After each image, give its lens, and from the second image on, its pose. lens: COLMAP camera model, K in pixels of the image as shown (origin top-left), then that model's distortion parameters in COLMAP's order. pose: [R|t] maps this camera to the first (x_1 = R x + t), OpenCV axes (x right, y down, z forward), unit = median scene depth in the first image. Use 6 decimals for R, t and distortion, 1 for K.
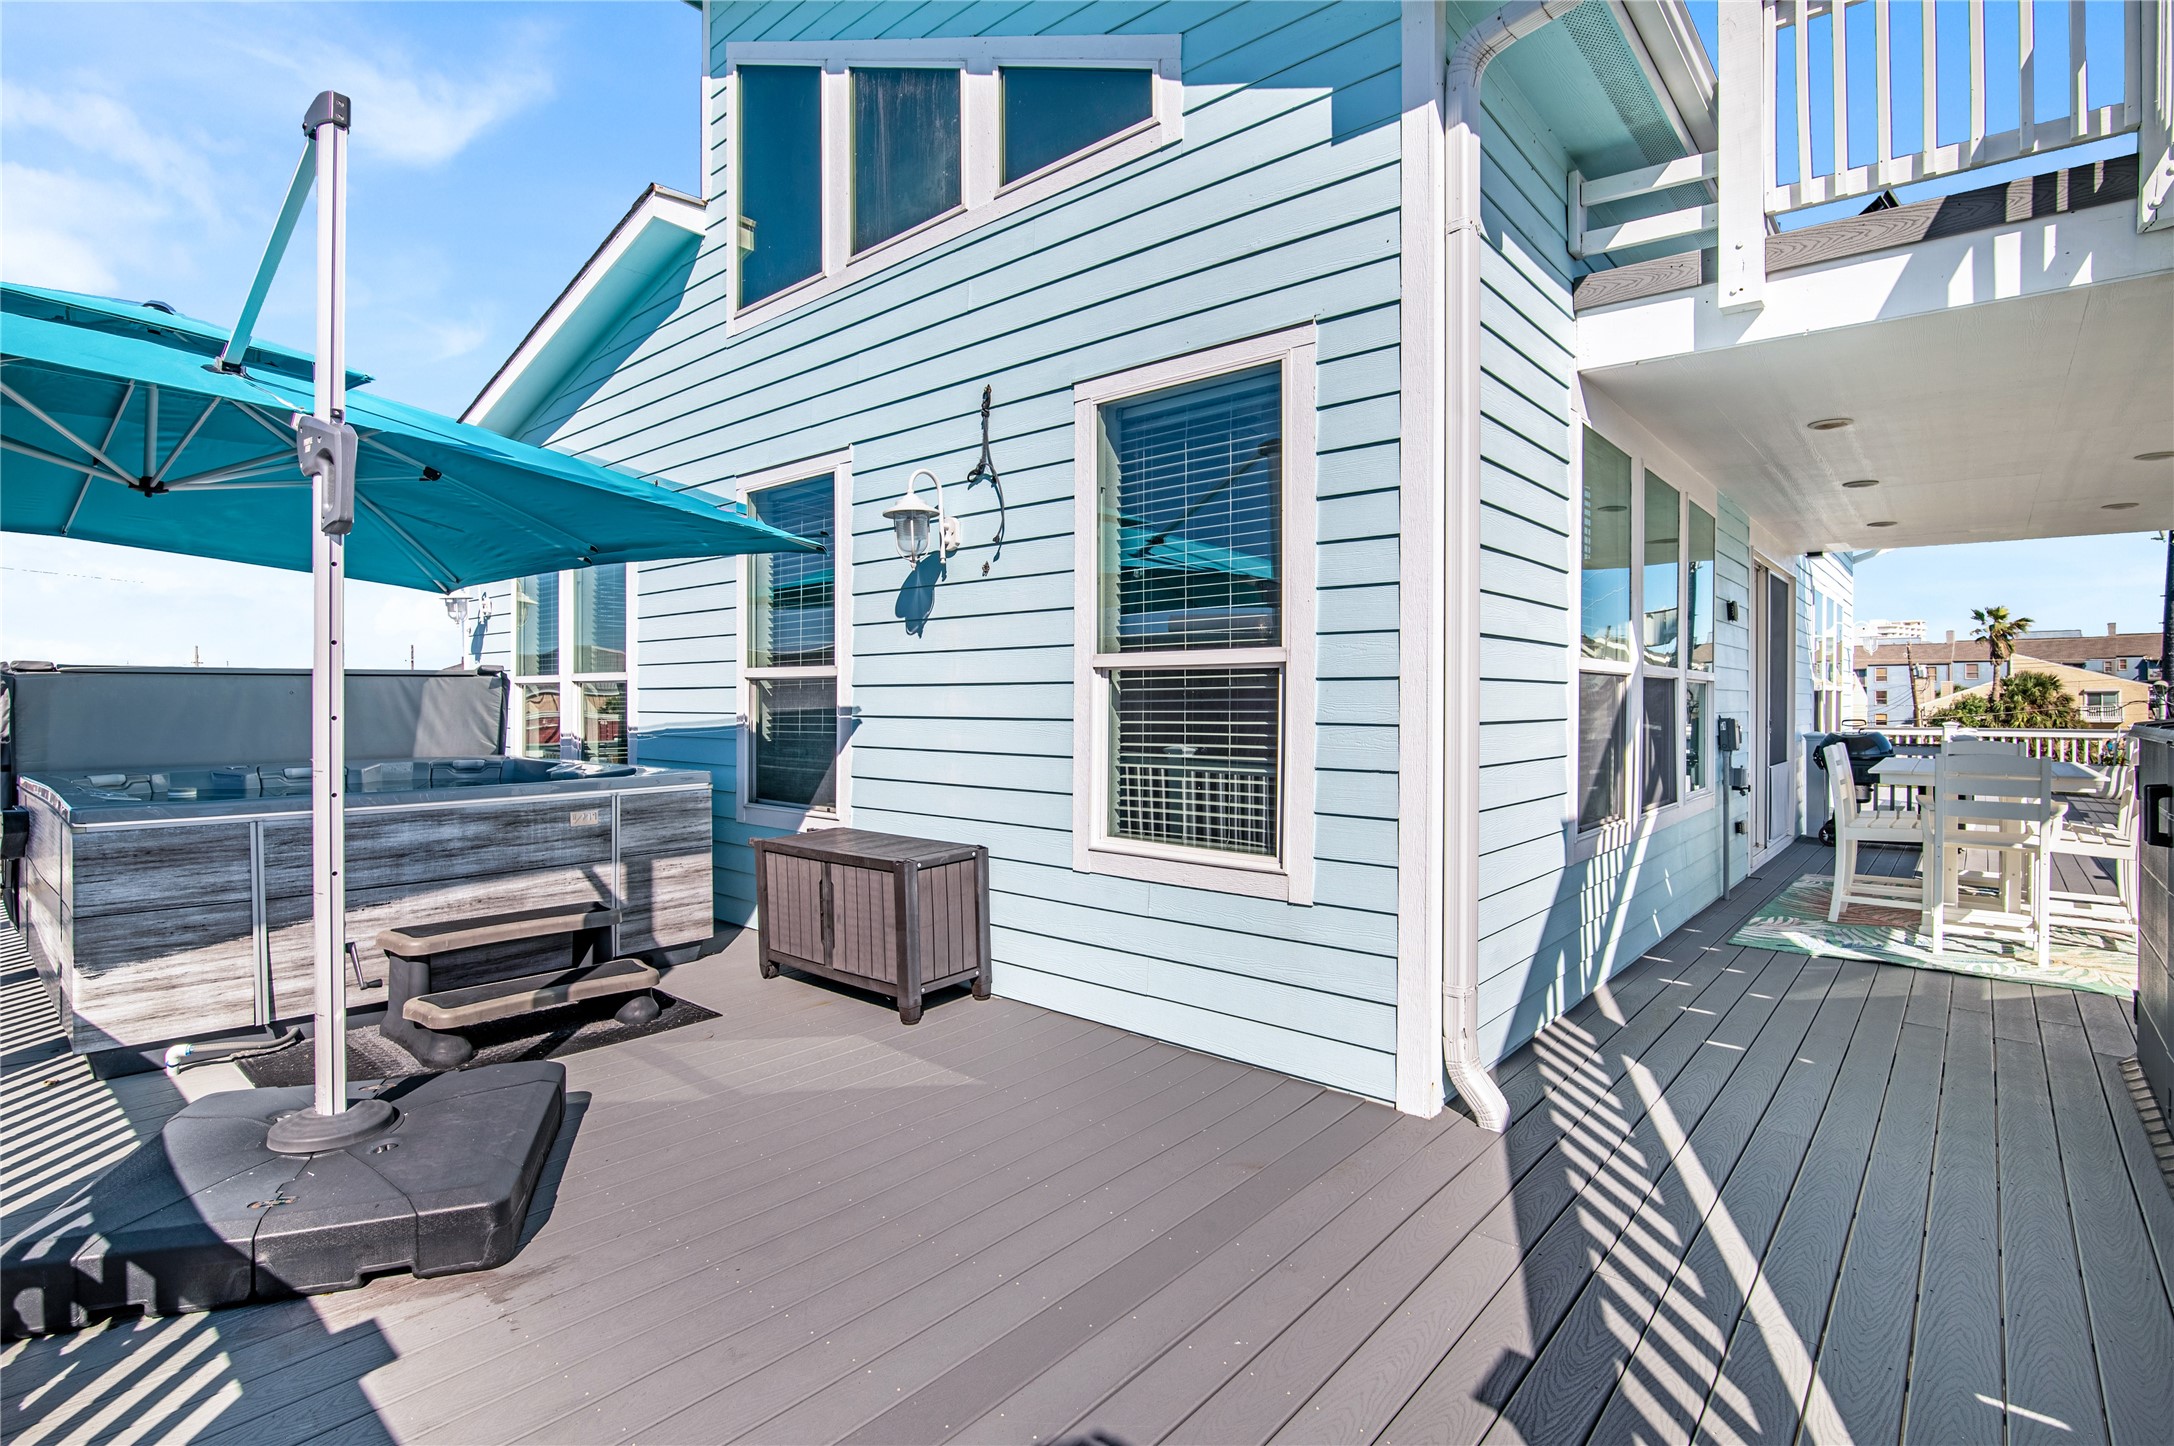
lens RADIAL K [[1033.2, 0, 1084.3], [0, 1033.2, 712.8], [0, 0, 1]] dist [-0.009516, -0.000769]
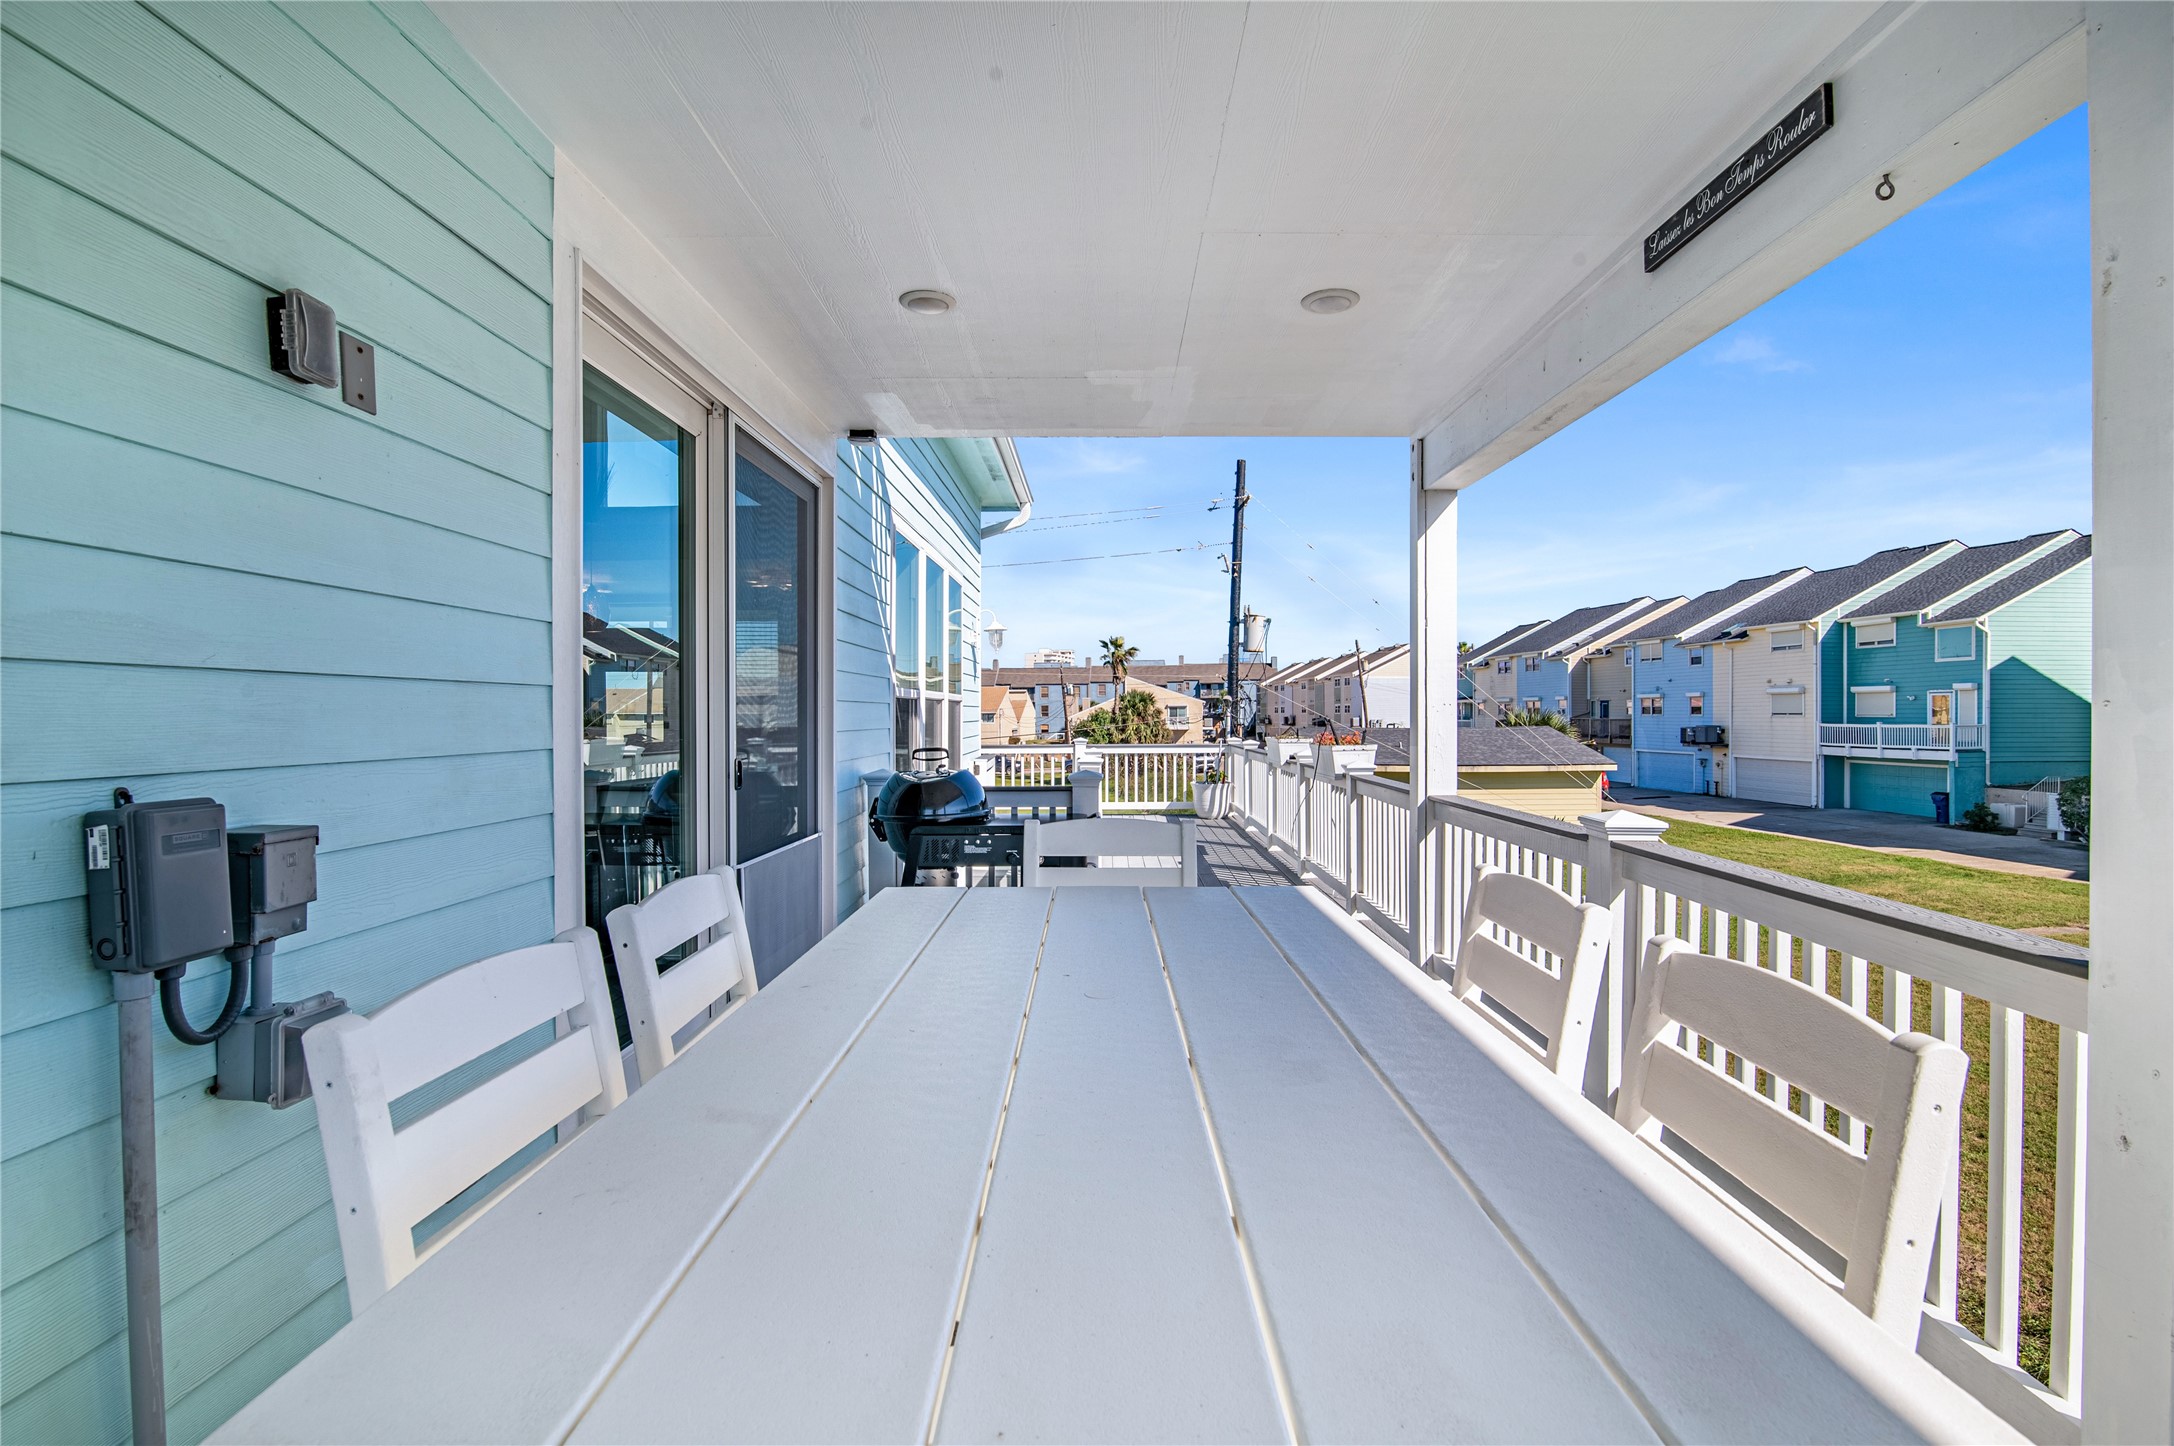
lens RADIAL K [[1033.2, 0, 1086.6], [0, 1033.2, 725.1], [0, 0, 1]] dist [-0.009516, -0.000769]
pose [[0.765785, -0.008914, 0.643035, 0.566713], [0.009716, 0.999950, 0.002291, -0.008638], [-0.643023, 0.004494, 0.765833, 0.649521]]
